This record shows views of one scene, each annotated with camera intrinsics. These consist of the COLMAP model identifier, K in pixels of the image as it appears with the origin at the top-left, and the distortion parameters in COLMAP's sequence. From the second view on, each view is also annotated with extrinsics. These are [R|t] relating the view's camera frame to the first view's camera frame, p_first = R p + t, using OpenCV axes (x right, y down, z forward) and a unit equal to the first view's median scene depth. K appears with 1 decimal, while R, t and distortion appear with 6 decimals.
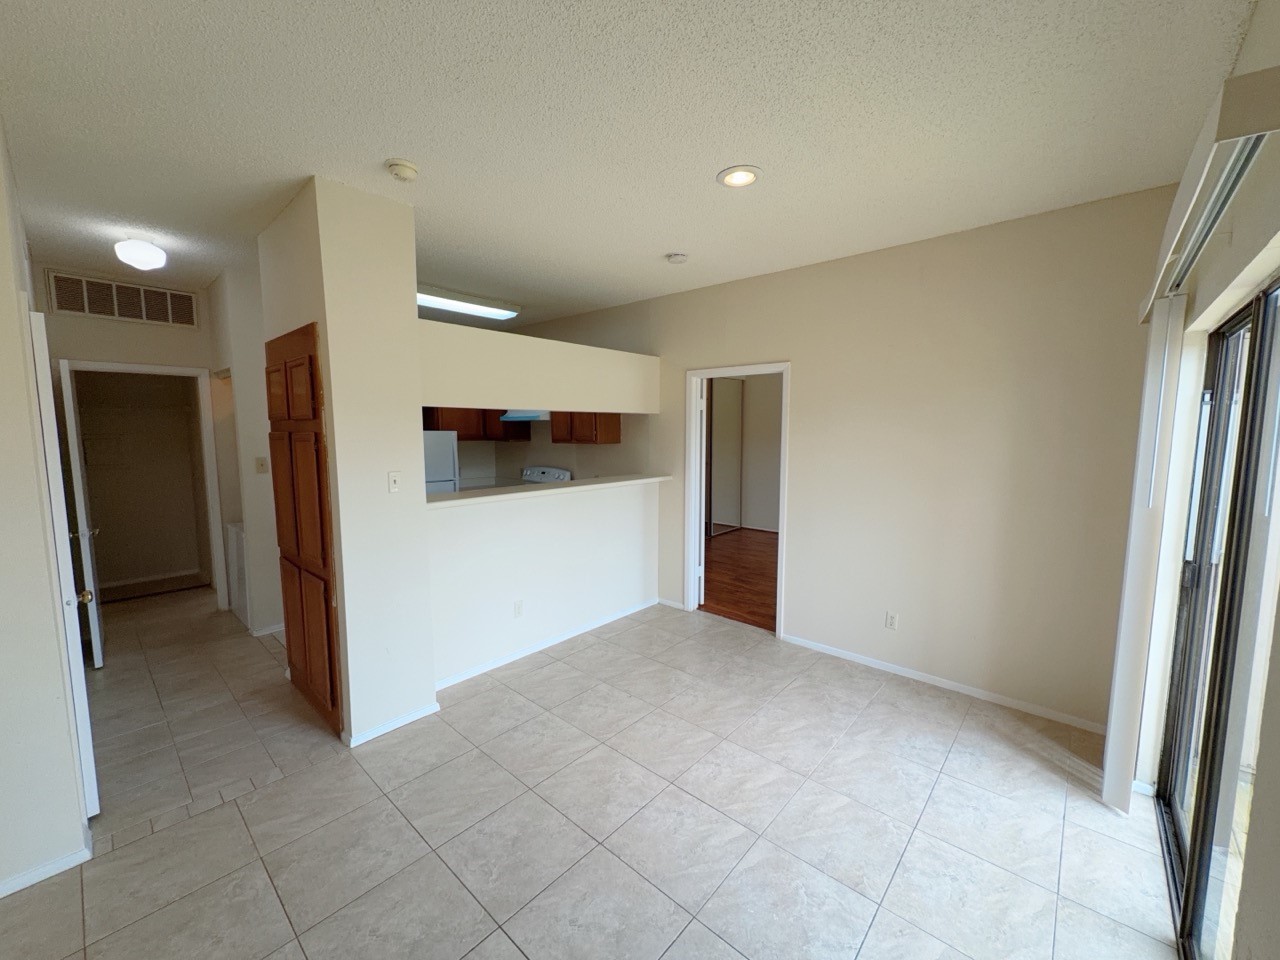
lens RADIAL K [[510.4, 0, 638.1], [0, 510.4, 479.7], [0, 0, 1]] dist [0.001176, 0.000018]
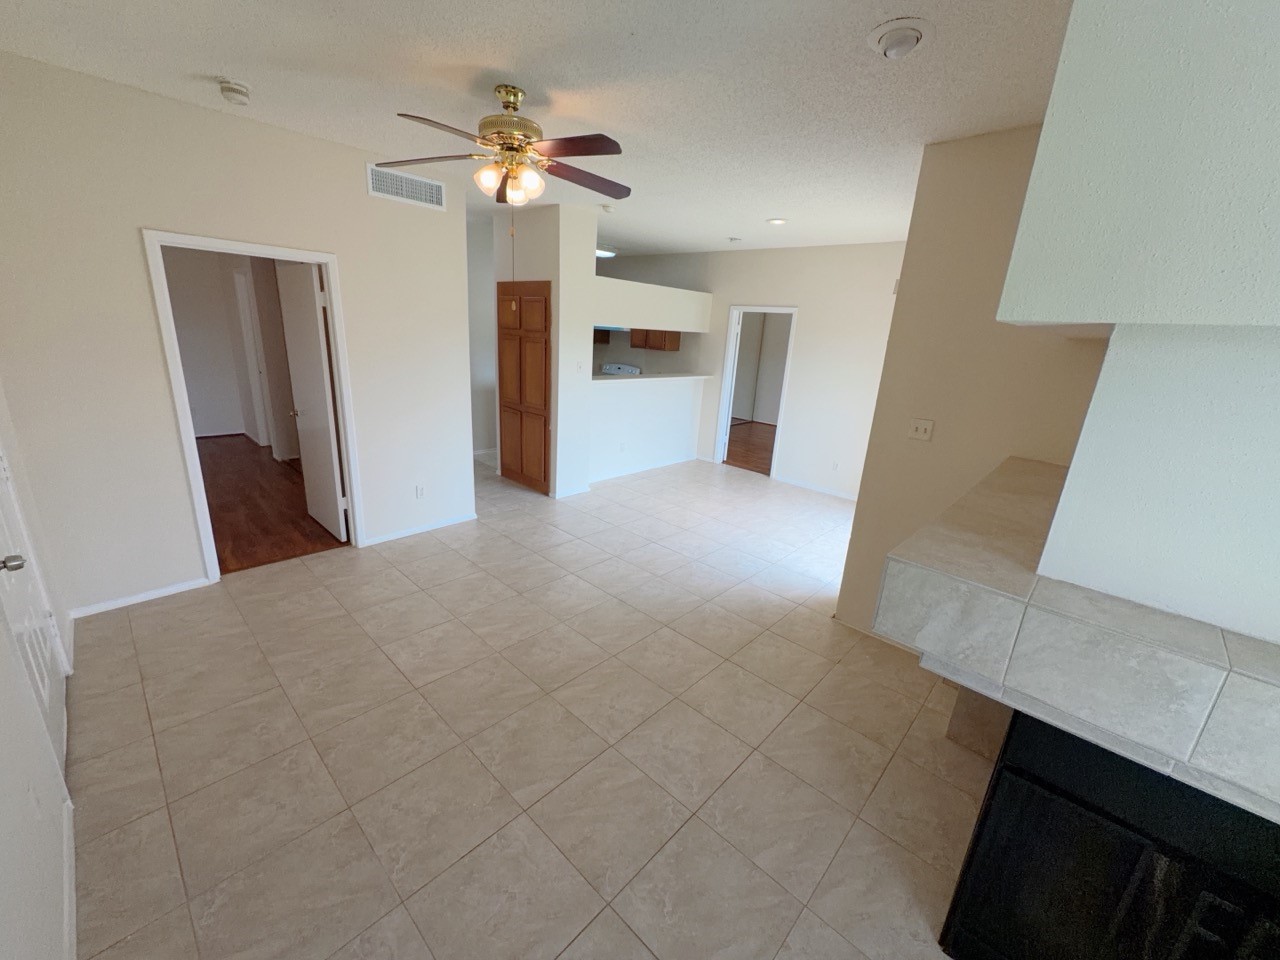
lens RADIAL K [[510.4, 0, 636.0], [0, 510.4, 477.4], [0, 0, 1]] dist [0.001176, 0.000018]
pose [[0.997780, 0.066203, -0.007238, -0.139178], [-0.063747, 0.980874, 0.183909, 0.026090], [0.019275, -0.183040, 0.982917, -0.583642]]
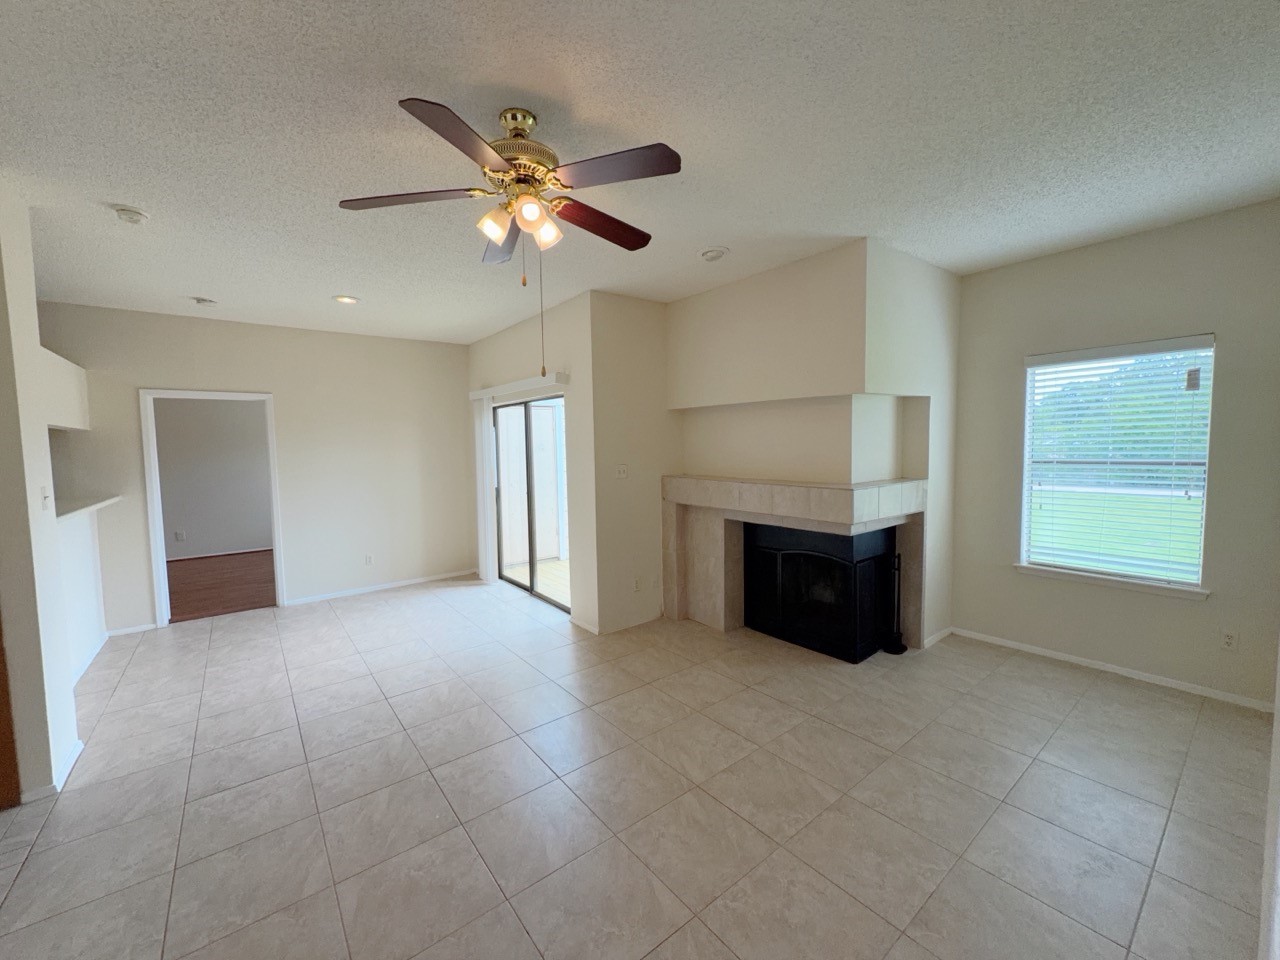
lens RADIAL K [[510.4, 0, 643.2], [0, 510.4, 476.1], [0, 0, 1]] dist [0.001176, 0.000018]
pose [[0.171473, -0.066722, 0.982927, -0.731200], [0.120502, 0.991633, 0.046291, 0.031489], [-0.977792, 0.110507, 0.178078, -0.137575]]
